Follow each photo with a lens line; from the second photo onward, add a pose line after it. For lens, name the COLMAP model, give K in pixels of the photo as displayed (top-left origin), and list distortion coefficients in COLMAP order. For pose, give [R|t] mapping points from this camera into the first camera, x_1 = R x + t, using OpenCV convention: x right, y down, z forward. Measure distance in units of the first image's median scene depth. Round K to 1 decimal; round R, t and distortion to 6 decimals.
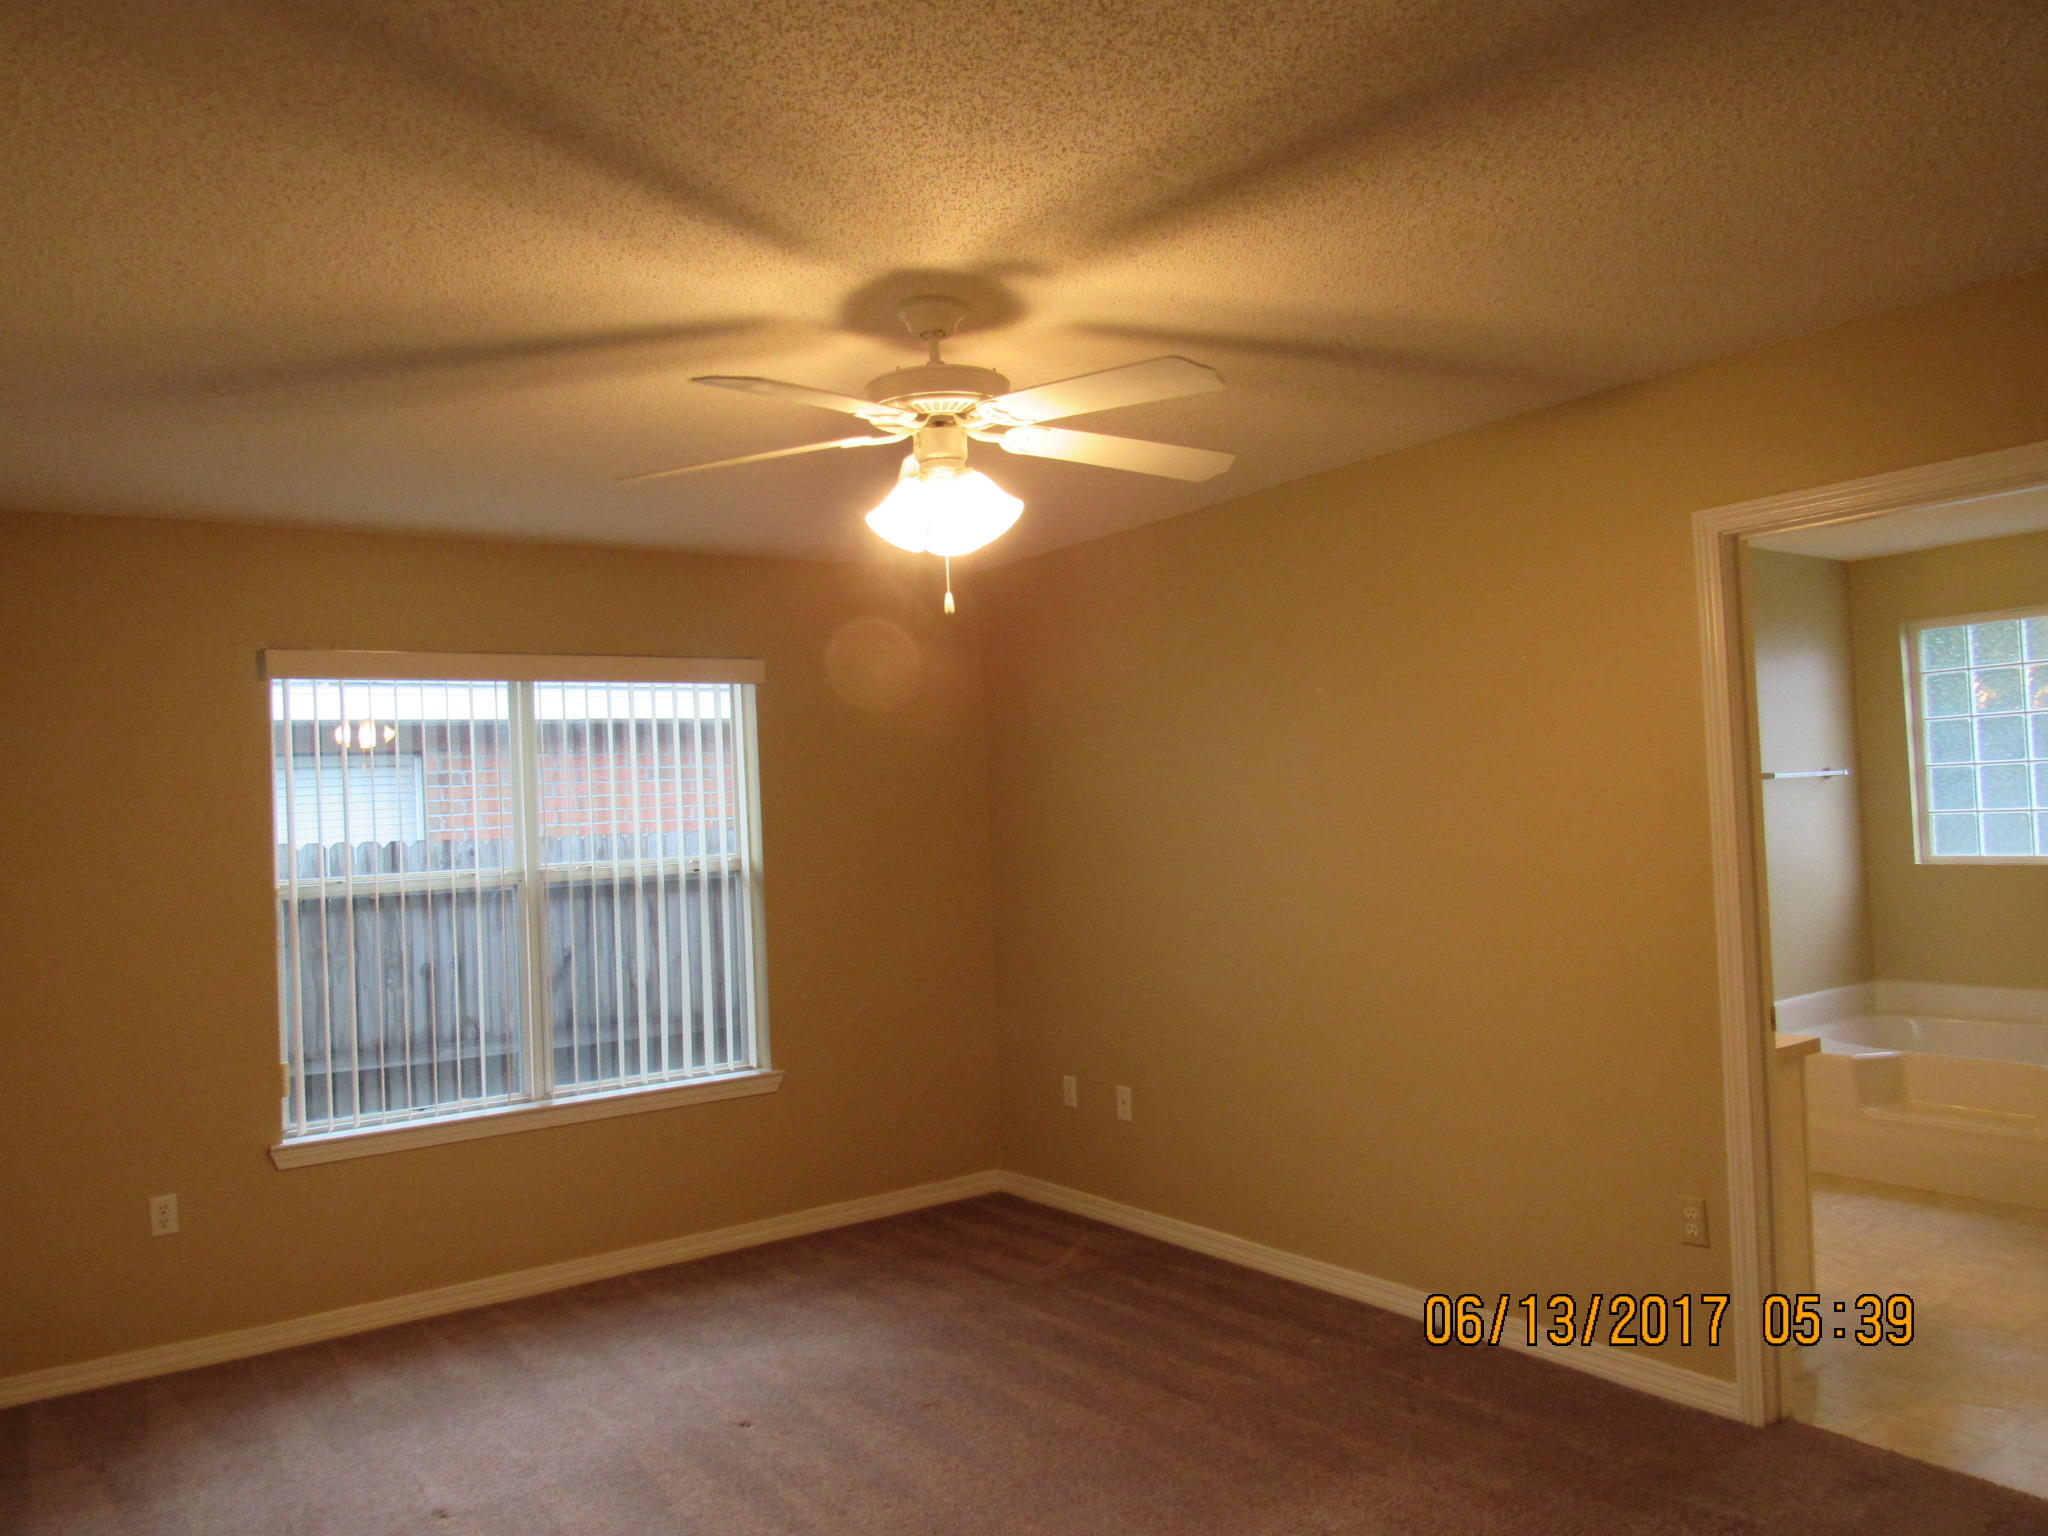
lens RADIAL K [[1451.1, 0, 1024.0], [0, 1451.1, 768.0], [0, 0, 1]] dist [-0.024387, 0.011922]
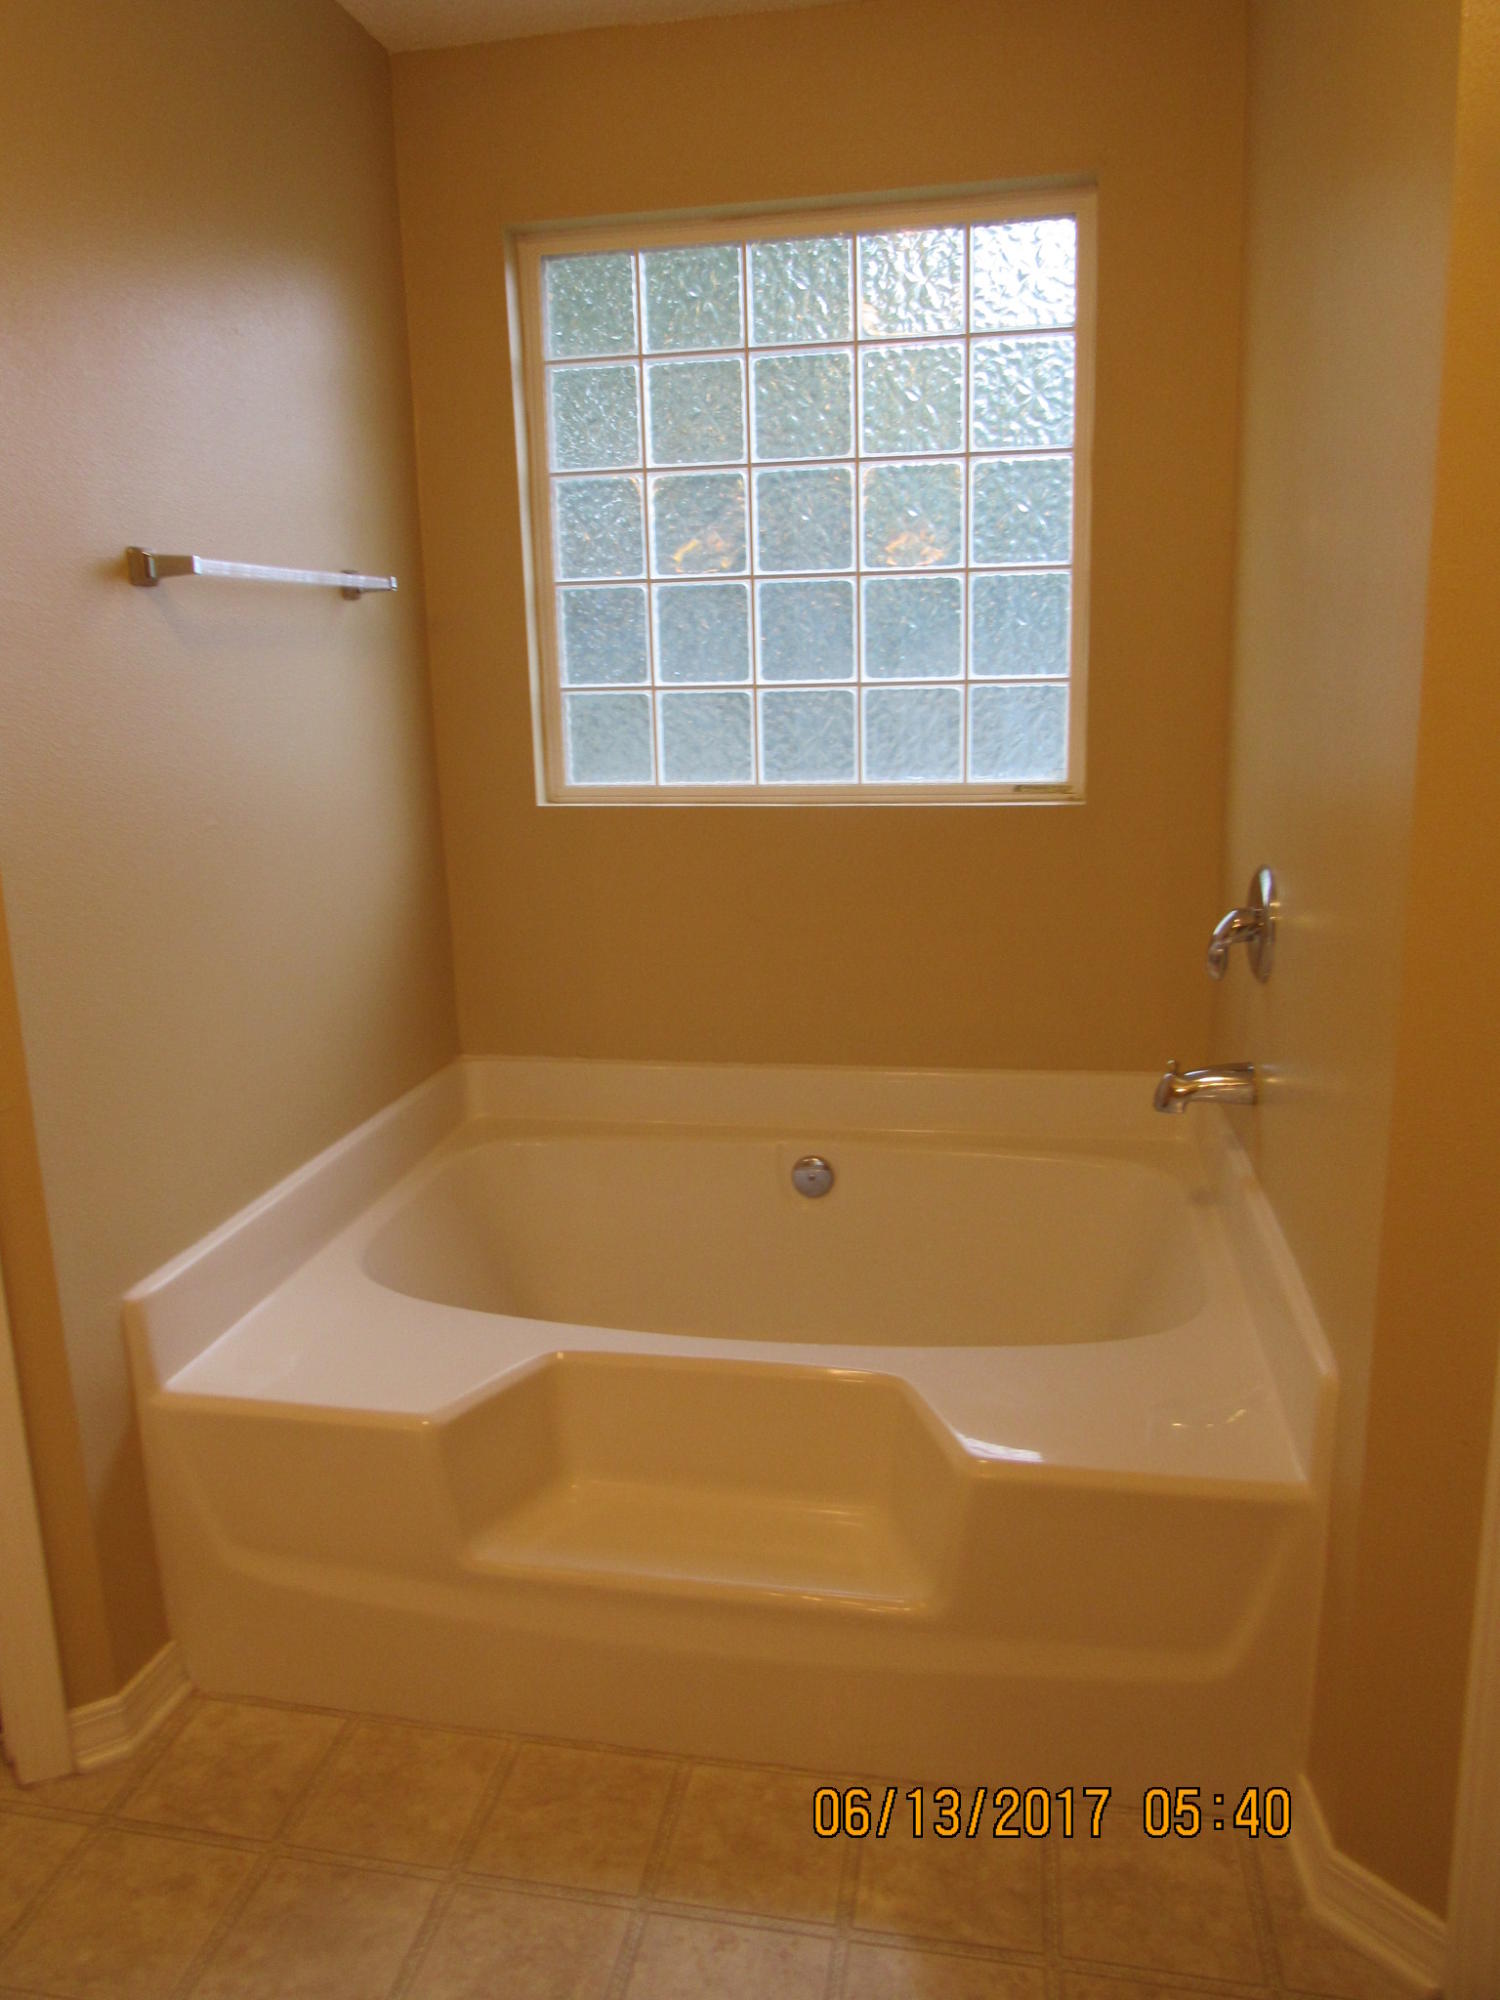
lens RADIAL K [[1417.1, 0, 750.0], [0, 1417.1, 1000.0], [0, 0, 1]] dist [-0.024387, 0.011922]
pose [[0.727725, -0.136941, 0.672059, 0.366124], [-0.026794, 0.973441, 0.227364, 0.023348], [-0.685345, -0.183466, 0.704729, 0.640074]]
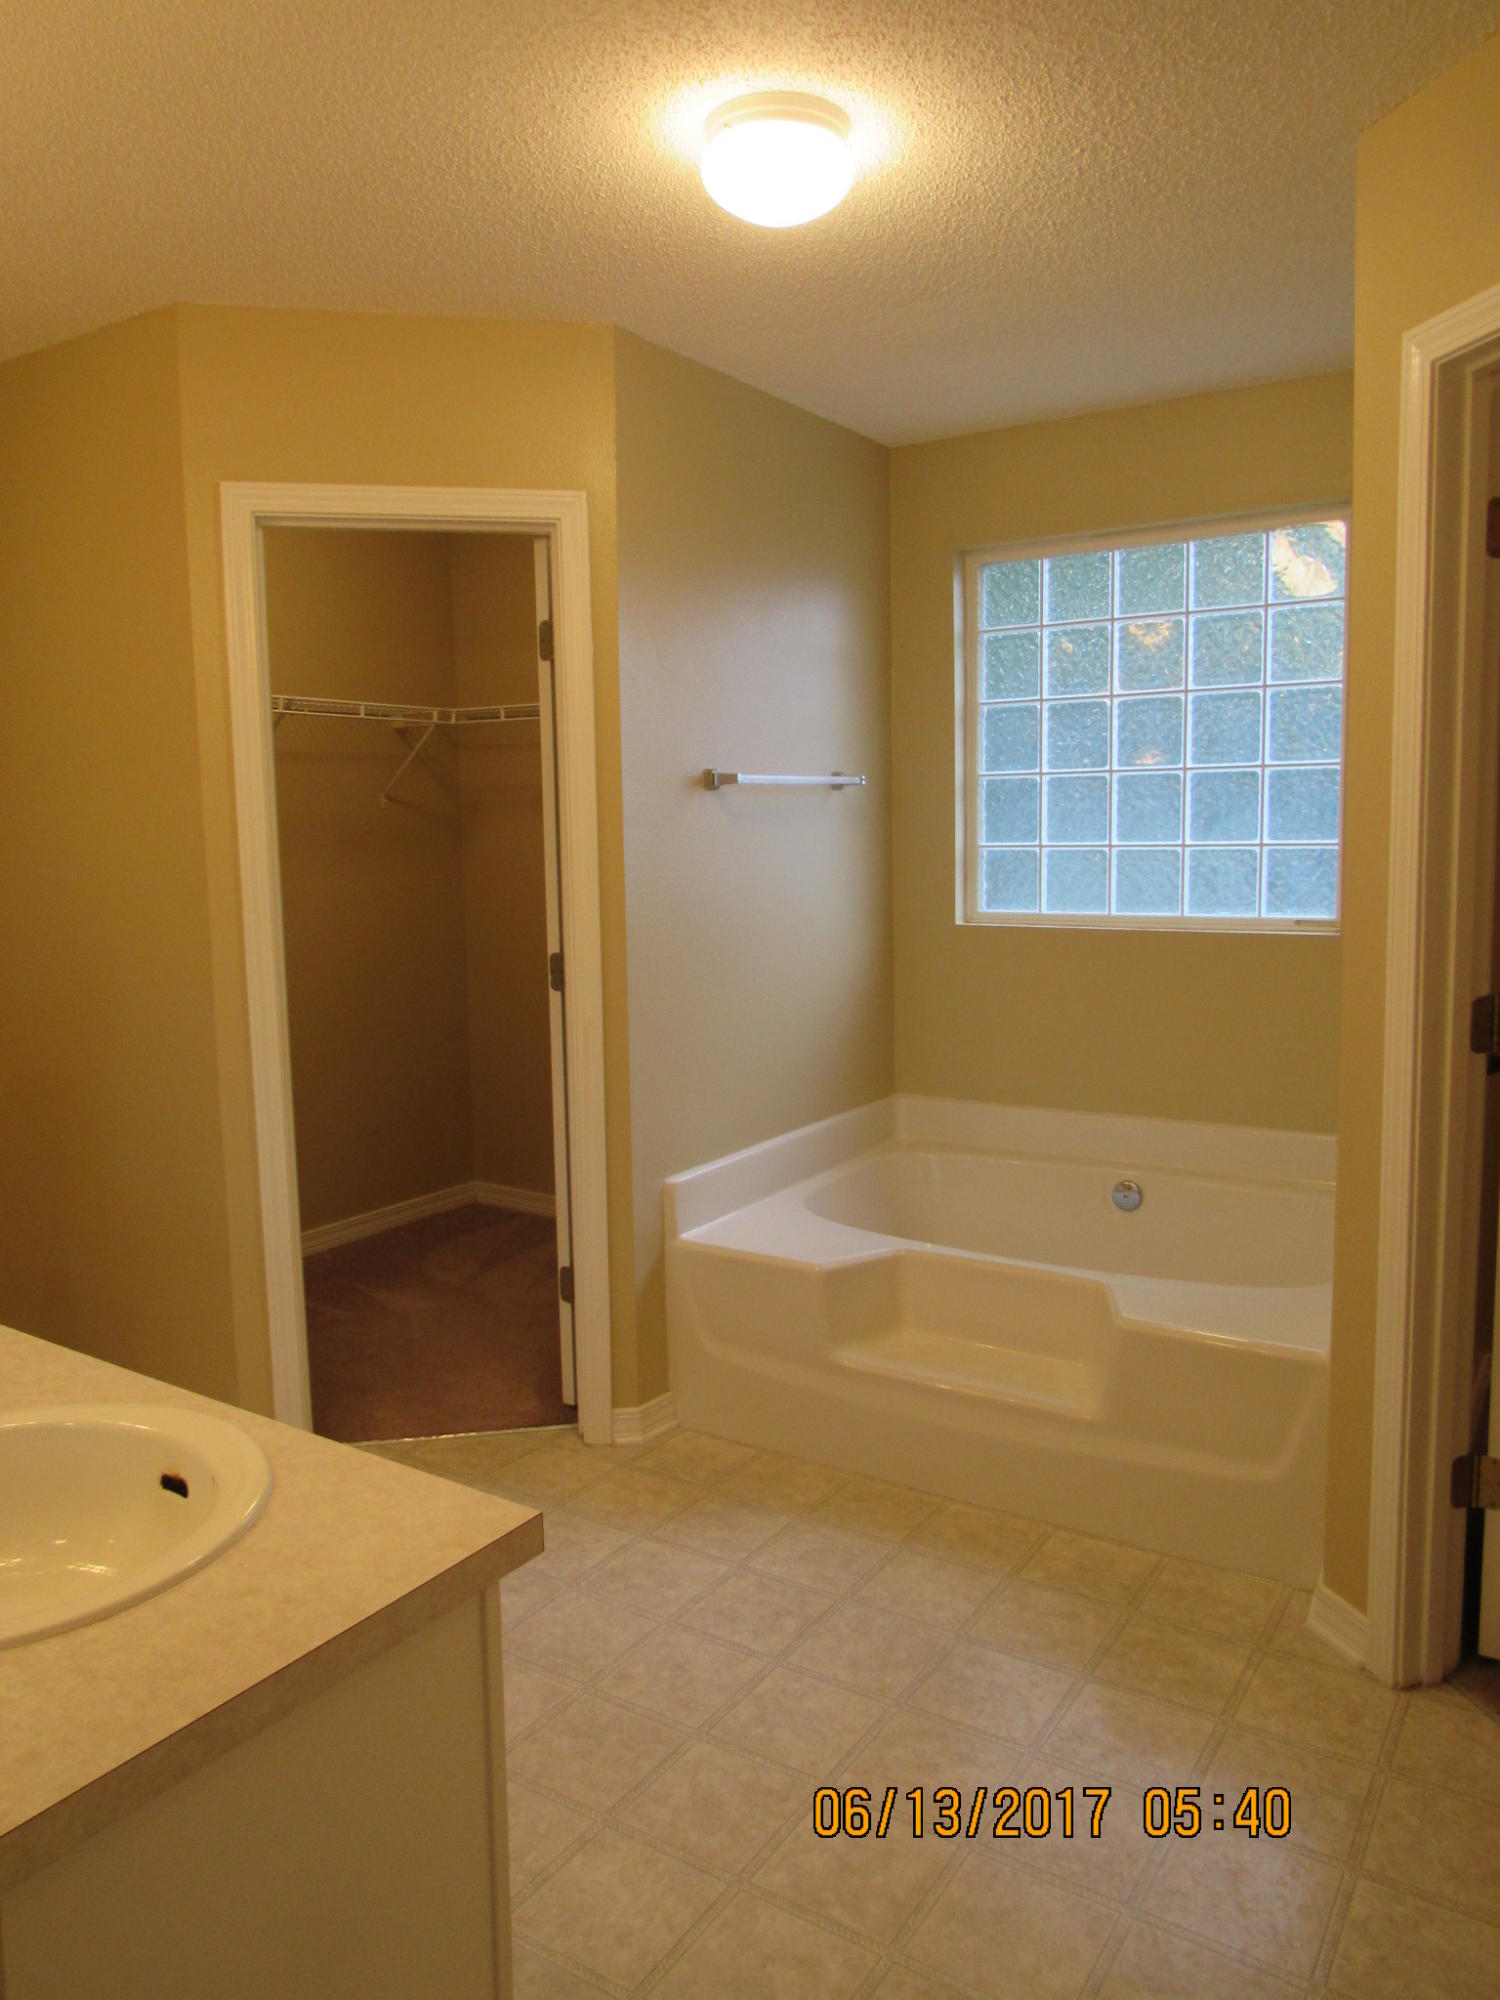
lens RADIAL K [[1417.1, 0, 750.0], [0, 1417.1, 1000.0], [0, 0, 1]] dist [-0.024387, 0.011922]
pose [[0.934906, -0.022569, 0.354176, 0.303704], [-0.028994, 0.989783, 0.139606, 0.012994], [-0.353708, -0.140787, 0.924700, 0.432493]]
